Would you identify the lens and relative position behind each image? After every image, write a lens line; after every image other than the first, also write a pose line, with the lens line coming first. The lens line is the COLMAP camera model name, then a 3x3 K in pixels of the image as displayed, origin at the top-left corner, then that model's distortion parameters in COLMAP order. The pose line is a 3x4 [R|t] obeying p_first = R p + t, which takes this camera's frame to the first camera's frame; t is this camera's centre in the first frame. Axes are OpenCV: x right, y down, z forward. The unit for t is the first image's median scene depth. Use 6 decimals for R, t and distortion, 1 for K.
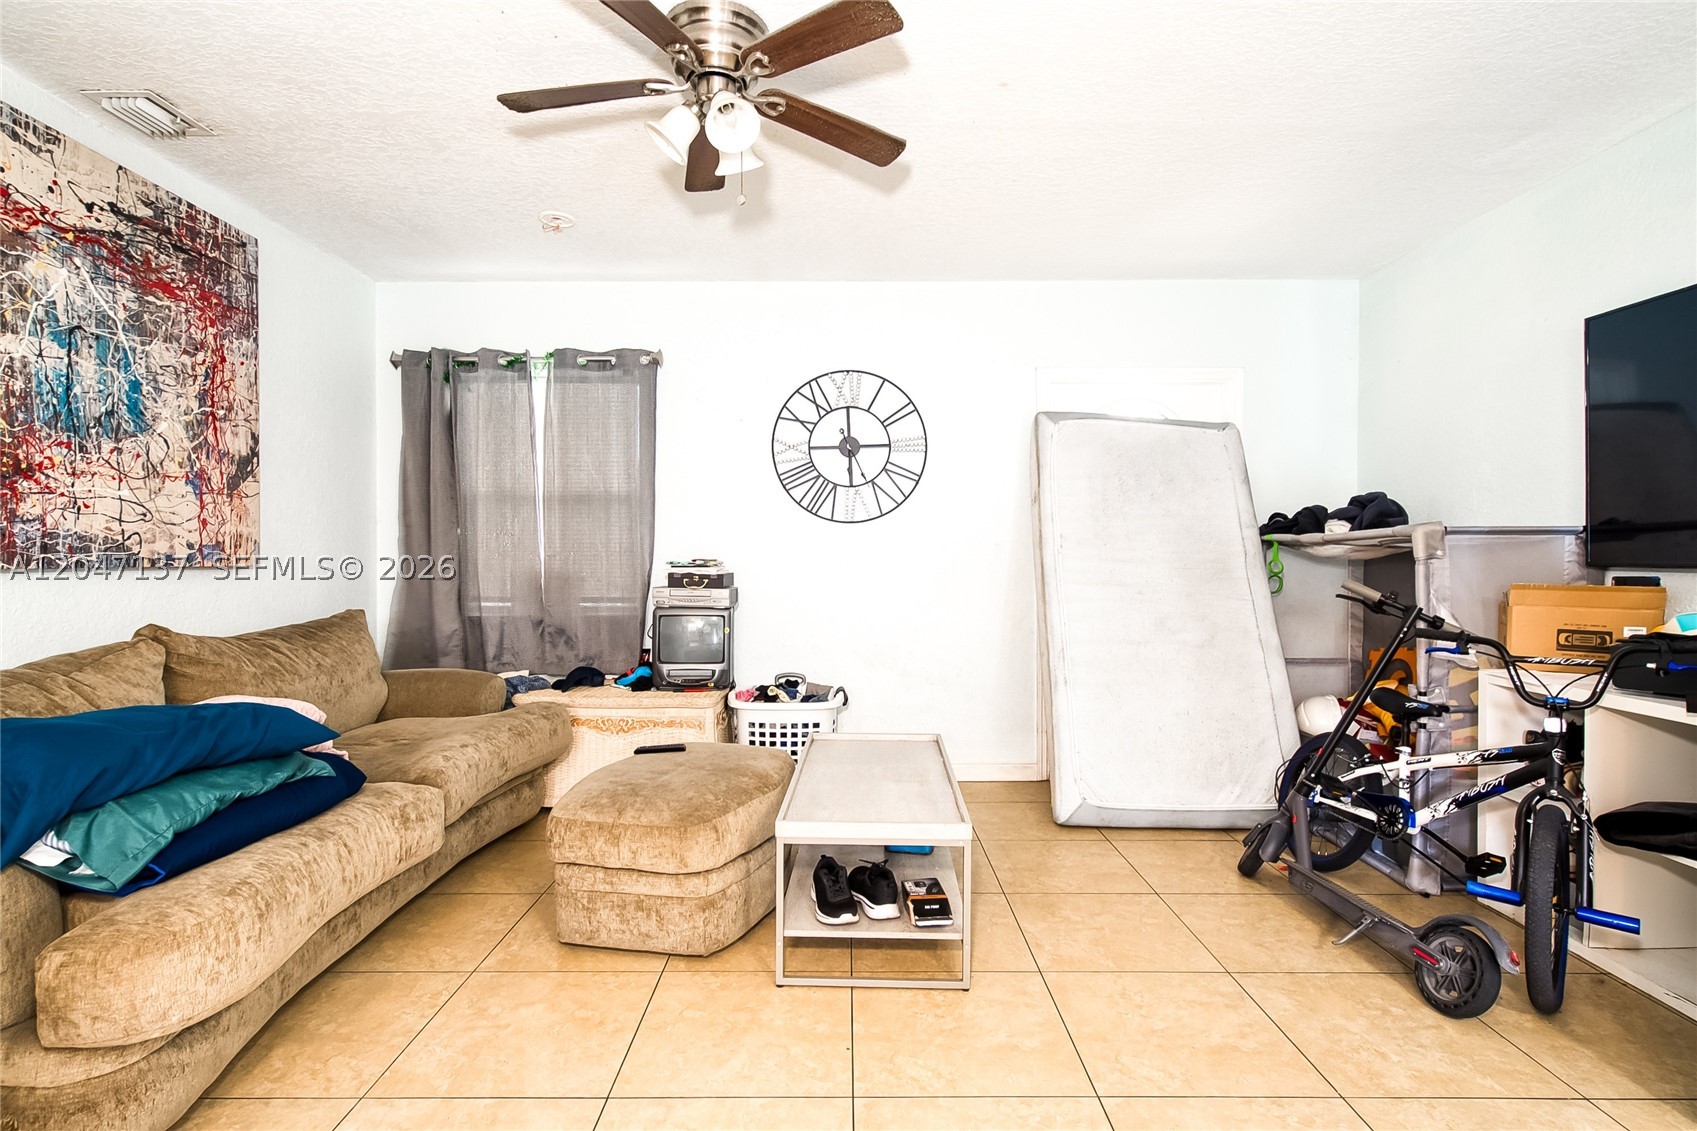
lens RADIAL K [[791.1, 0, 844.8], [0, 791.1, 570.4], [0, 0, 1]] dist [-0.005473, 0.004242]
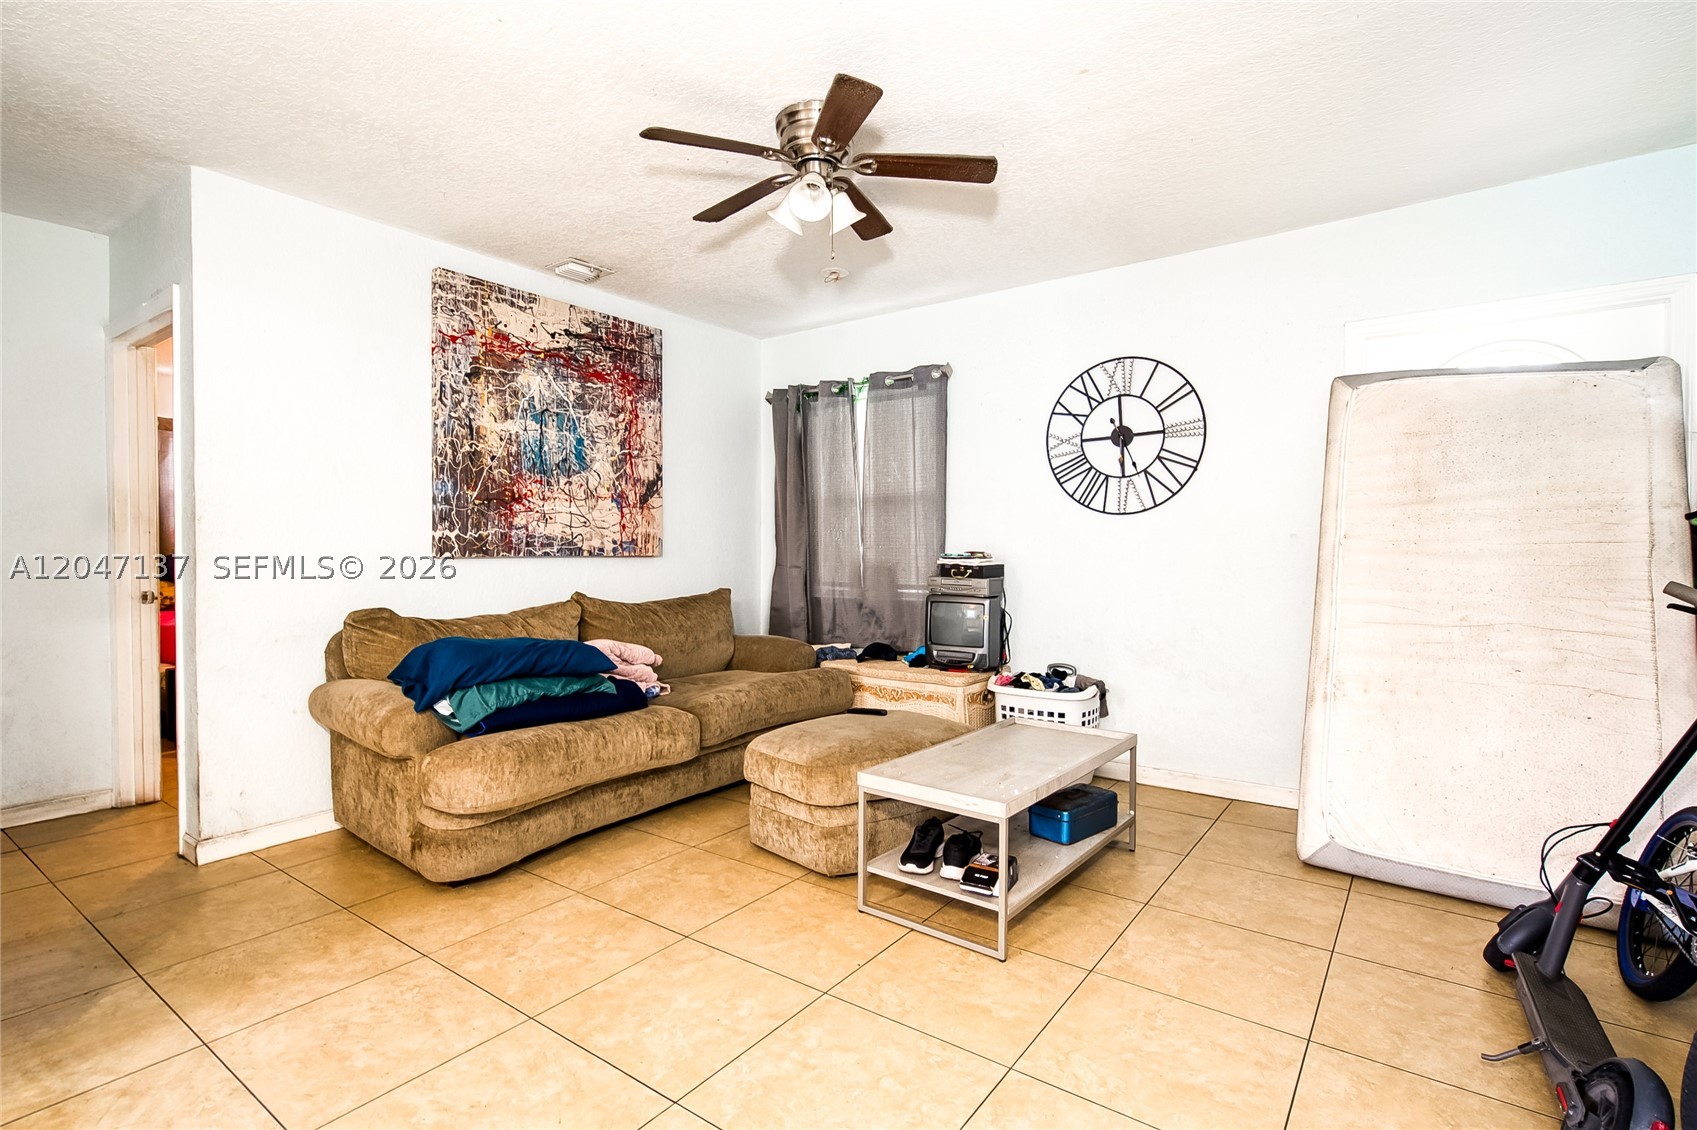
lens RADIAL K [[791.1, 0, 840.4], [0, 791.1, 567.3], [0, 0, 1]] dist [-0.005473, 0.004242]
pose [[0.813192, 0.013688, -0.581835, 0.375993], [-0.010561, 0.999906, 0.008763, -0.000188], [0.581900, -0.000982, 0.813260, 0.012048]]
